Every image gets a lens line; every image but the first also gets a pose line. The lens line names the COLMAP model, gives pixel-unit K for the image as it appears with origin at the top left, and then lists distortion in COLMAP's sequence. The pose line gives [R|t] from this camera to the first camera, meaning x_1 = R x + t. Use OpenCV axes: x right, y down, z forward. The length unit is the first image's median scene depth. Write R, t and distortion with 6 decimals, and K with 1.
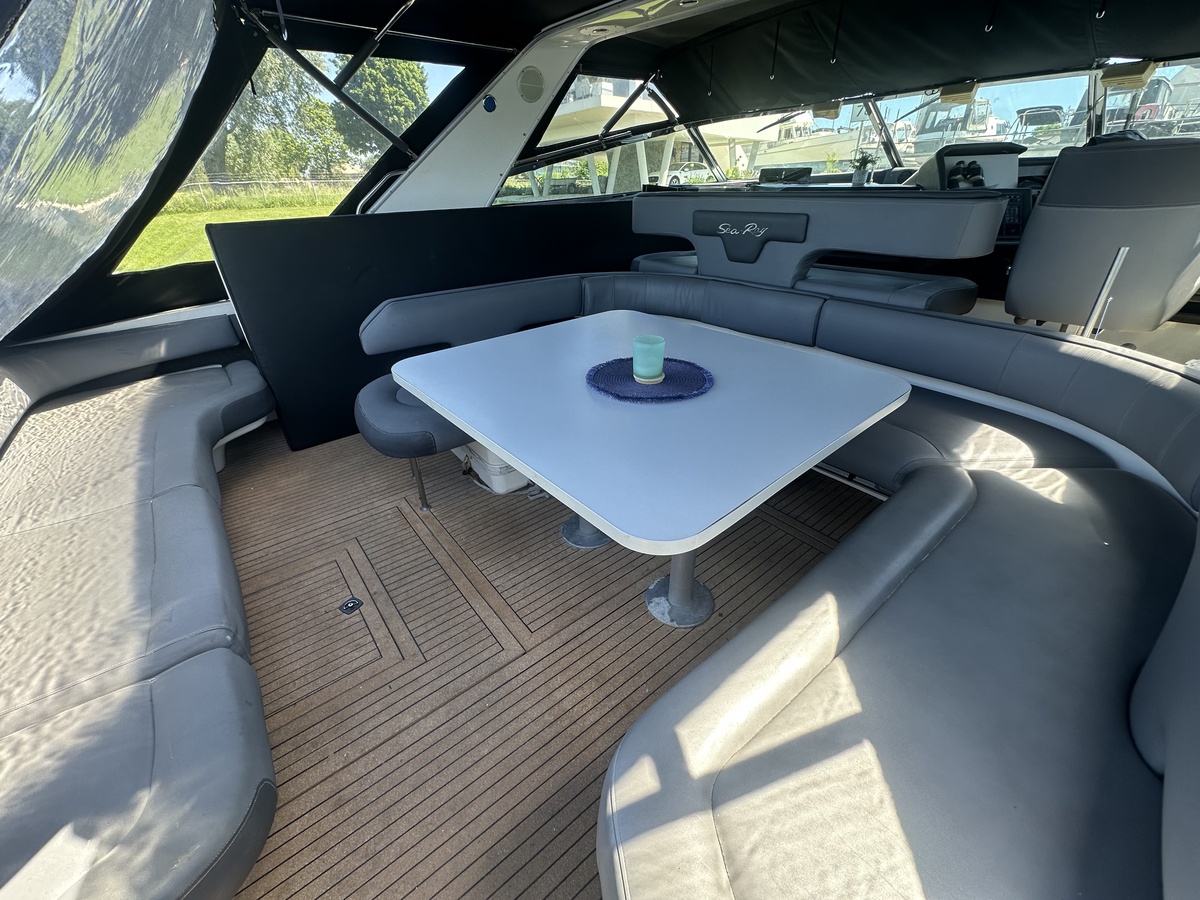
lens RADIAL K [[480.6, 0, 600.5], [0, 480.6, 448.9], [0, 0, 1]] dist [-0.003272, 0.000933]
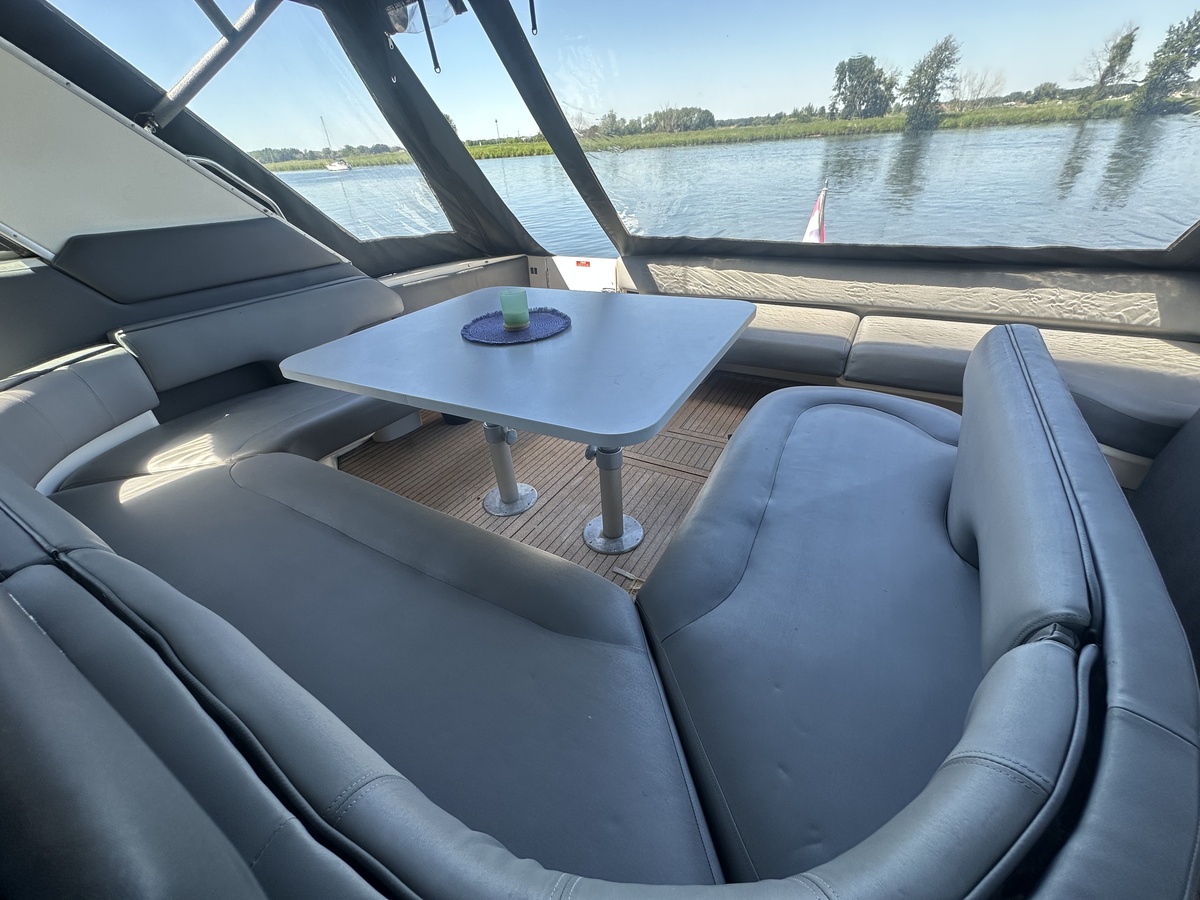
lens RADIAL K [[480.6, 0, 603.5], [0, 480.6, 450.7], [0, 0, 1]] dist [-0.003272, 0.000933]
pose [[-0.931049, 0.251324, -0.264543, 0.180235], [-0.104809, 0.510245, 0.853619, -0.638957], [0.349517, 0.822488, -0.448722, 1.169643]]
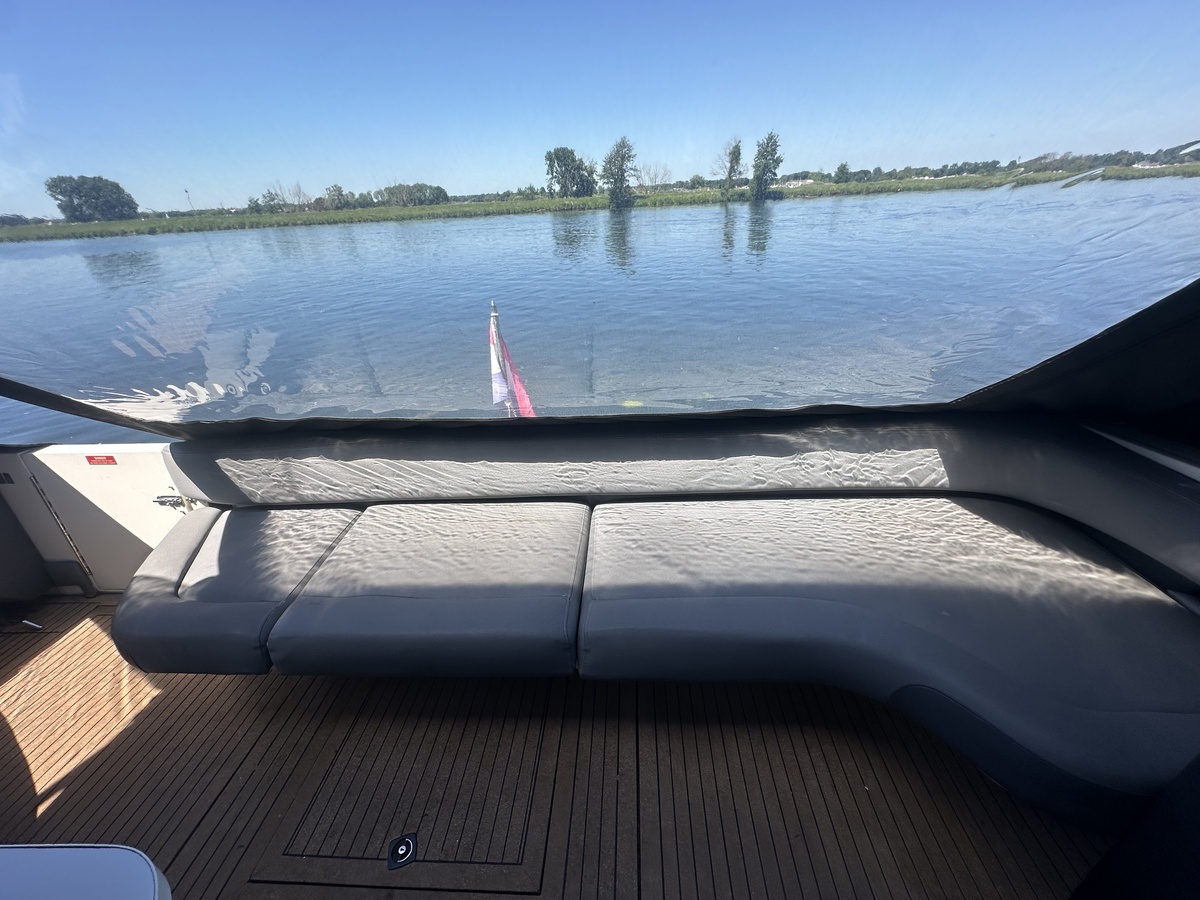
lens RADIAL K [[480.6, 0, 603.4], [0, 480.6, 448.5], [0, 0, 1]] dist [-0.003272, 0.000933]
pose [[-0.670251, 0.379259, -0.637908, -0.374381], [-0.298587, 0.649109, 0.699645, -0.452150], [0.679418, 0.659409, -0.321824, 0.786530]]
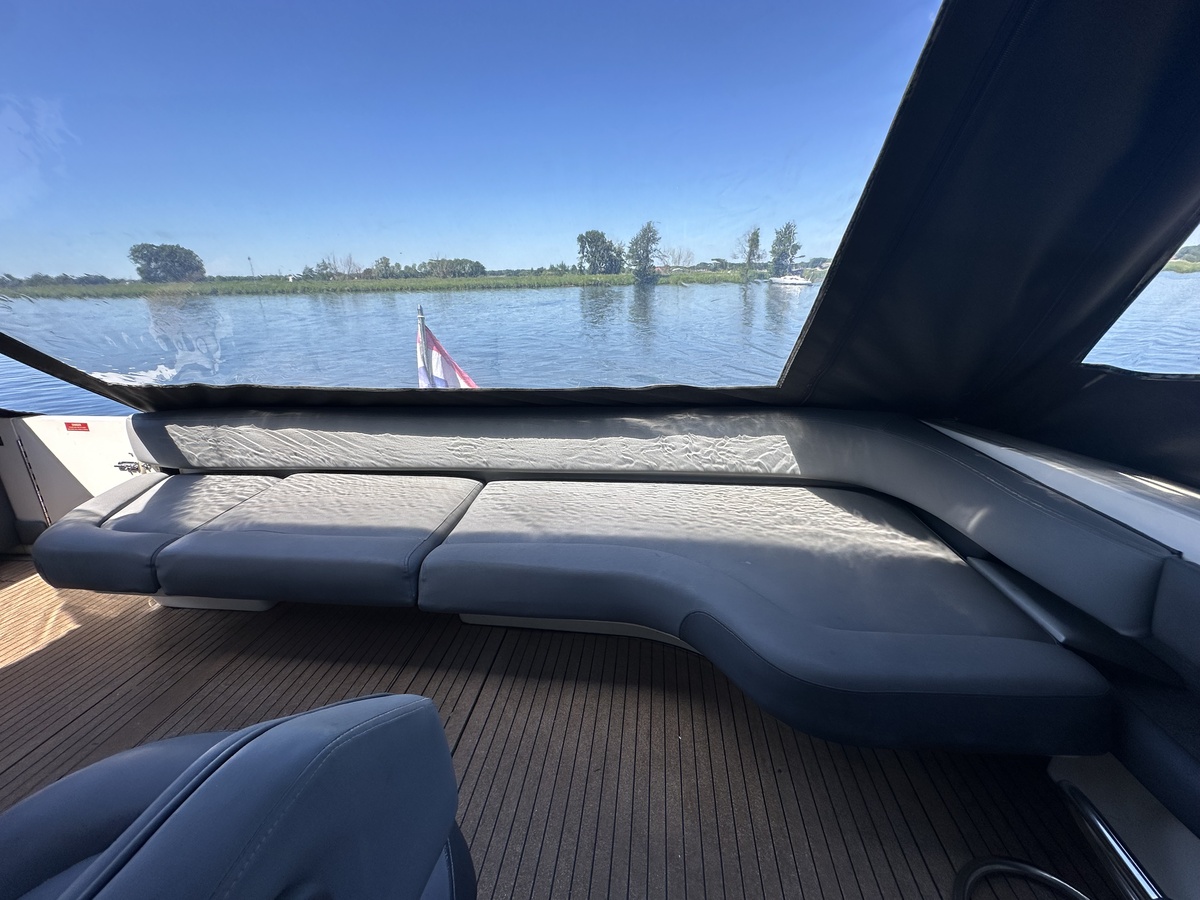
lens RADIAL K [[480.6, 0, 597.5], [0, 480.6, 448.9], [0, 0, 1]] dist [-0.003272, 0.000933]
pose [[-0.717863, 0.256521, -0.647201, -0.427645], [-0.301521, 0.723365, 0.621151, -0.476778], [0.627501, 0.641046, -0.441931, 1.040108]]
